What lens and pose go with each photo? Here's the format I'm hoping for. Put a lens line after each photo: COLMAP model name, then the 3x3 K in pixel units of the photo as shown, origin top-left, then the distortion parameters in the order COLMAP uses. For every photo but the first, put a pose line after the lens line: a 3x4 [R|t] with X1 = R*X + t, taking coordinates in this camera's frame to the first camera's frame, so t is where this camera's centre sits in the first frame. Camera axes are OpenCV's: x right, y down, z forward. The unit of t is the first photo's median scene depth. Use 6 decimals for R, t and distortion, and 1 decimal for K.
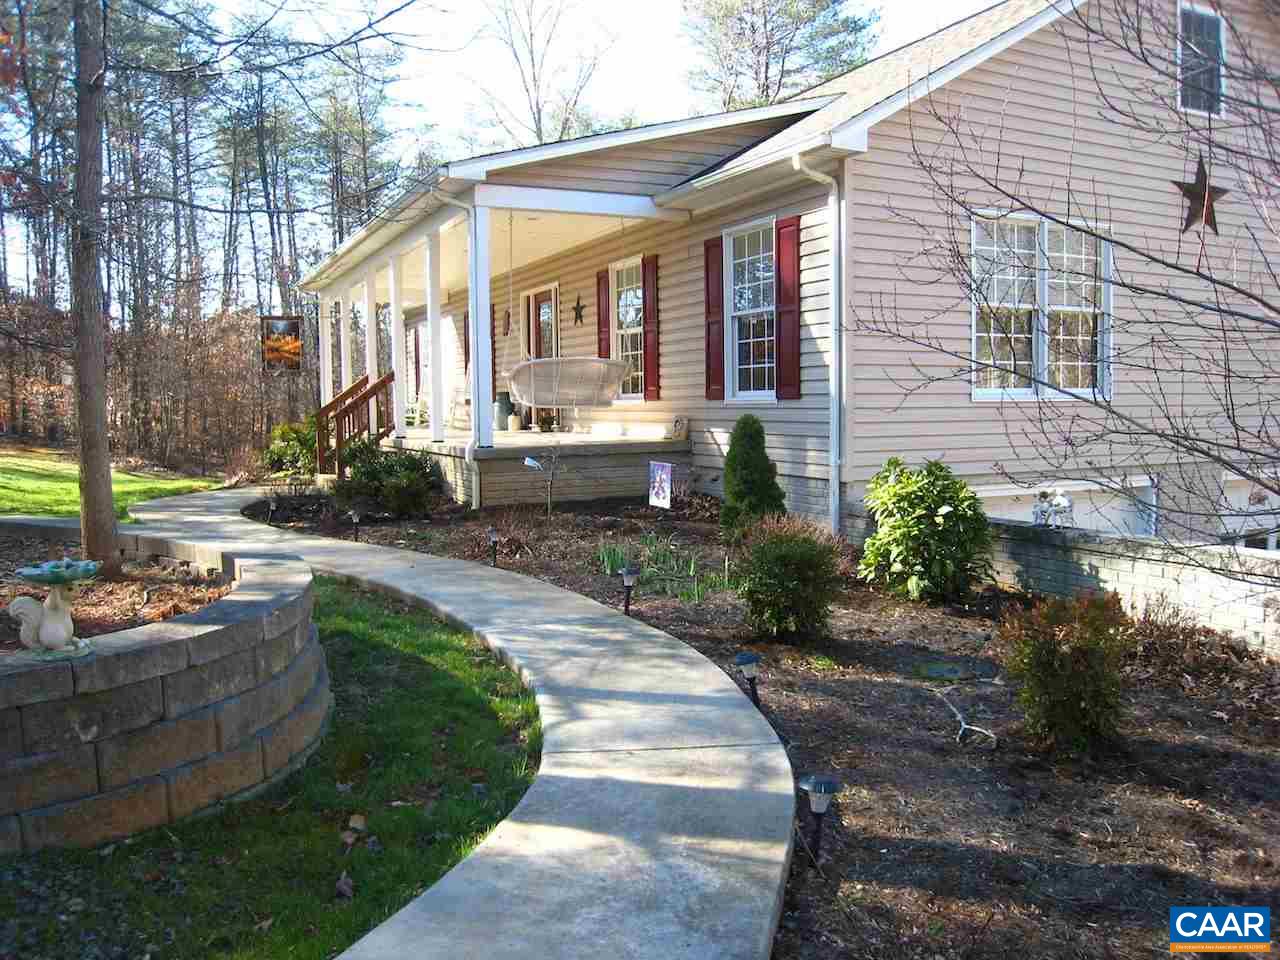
lens RADIAL K [[1057.5, 0, 634.9], [0, 1057.5, 481.3], [0, 0, 1]] dist [-0.161746, 0.136034]
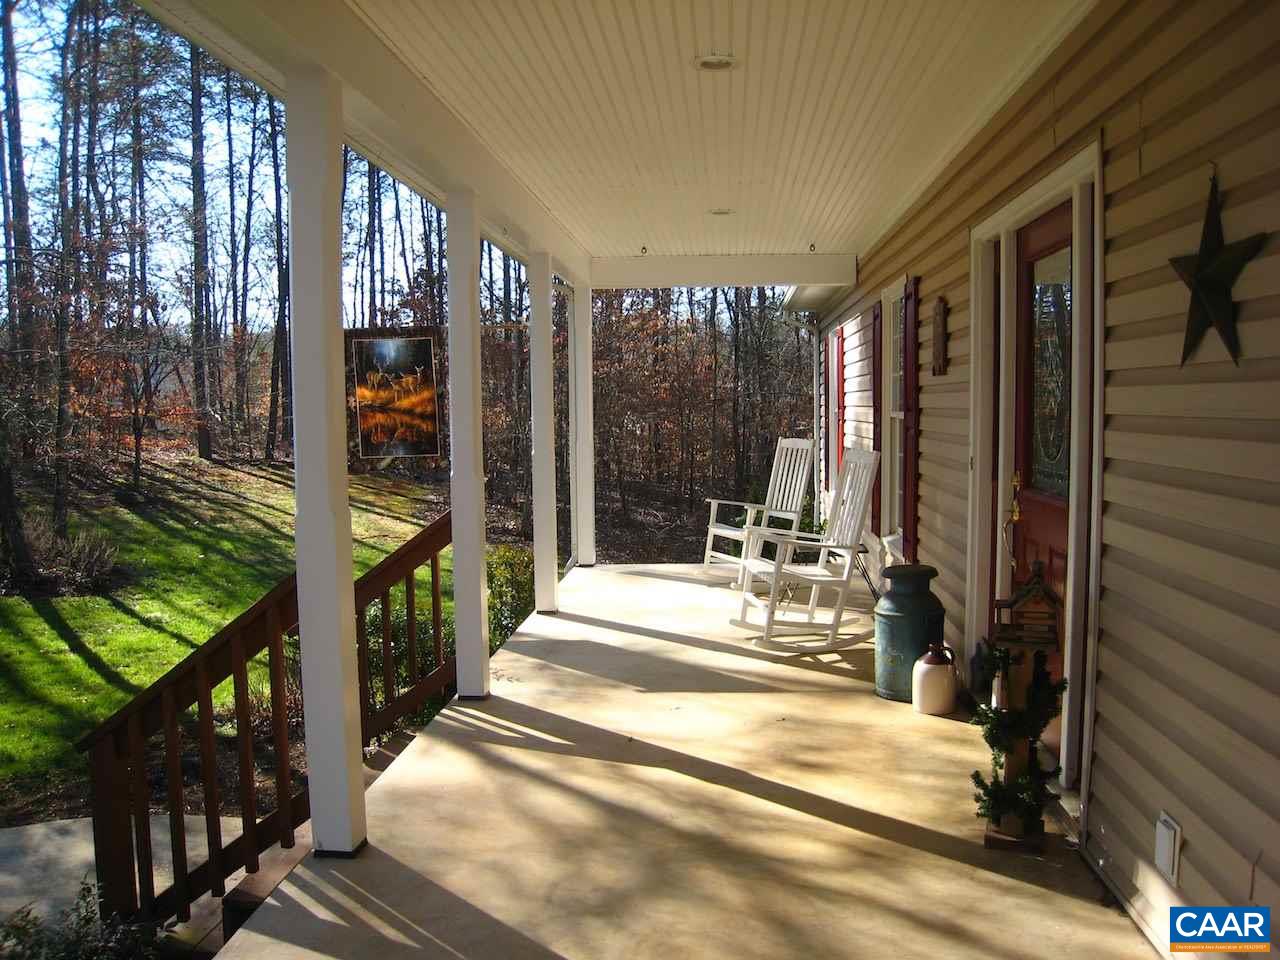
lens RADIAL K [[1057.5, 0, 634.9], [0, 1057.5, 481.3], [0, 0, 1]] dist [-0.161746, 0.136034]
pose [[0.866945, 0.041806, -0.496648, -0.068202], [-0.039806, 0.999101, 0.014616, -0.168123], [0.496812, 0.007098, 0.867829, 1.068099]]
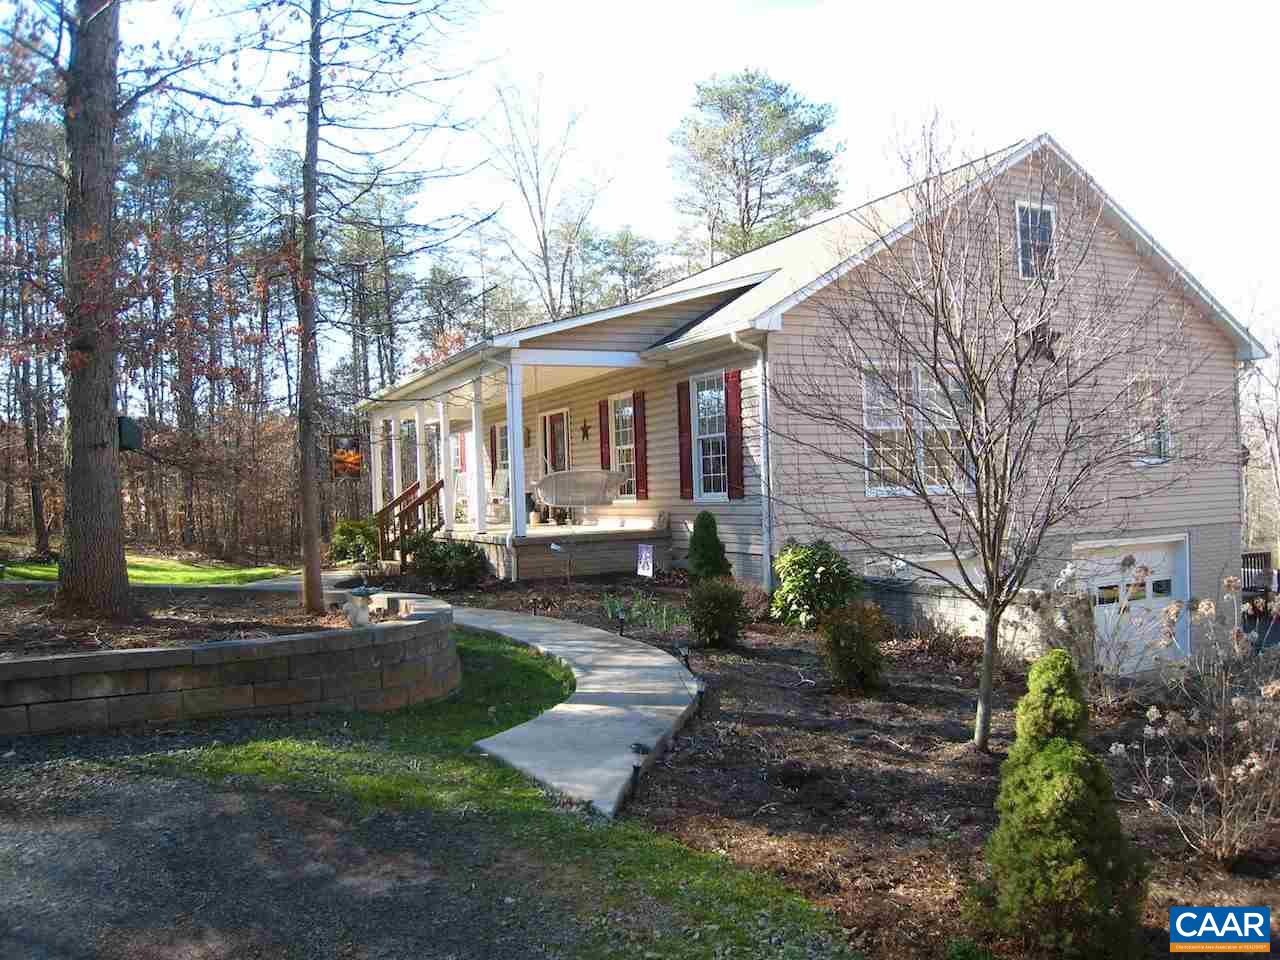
lens RADIAL K [[1057.5, 0, 634.9], [0, 1057.5, 481.3], [0, 0, 1]] dist [-0.161746, 0.136034]
pose [[0.999803, -0.019534, -0.003448, 0.013859], [0.019172, 0.996228, -0.084633, 0.014596], [0.005088, 0.084551, 0.996406, -0.376361]]
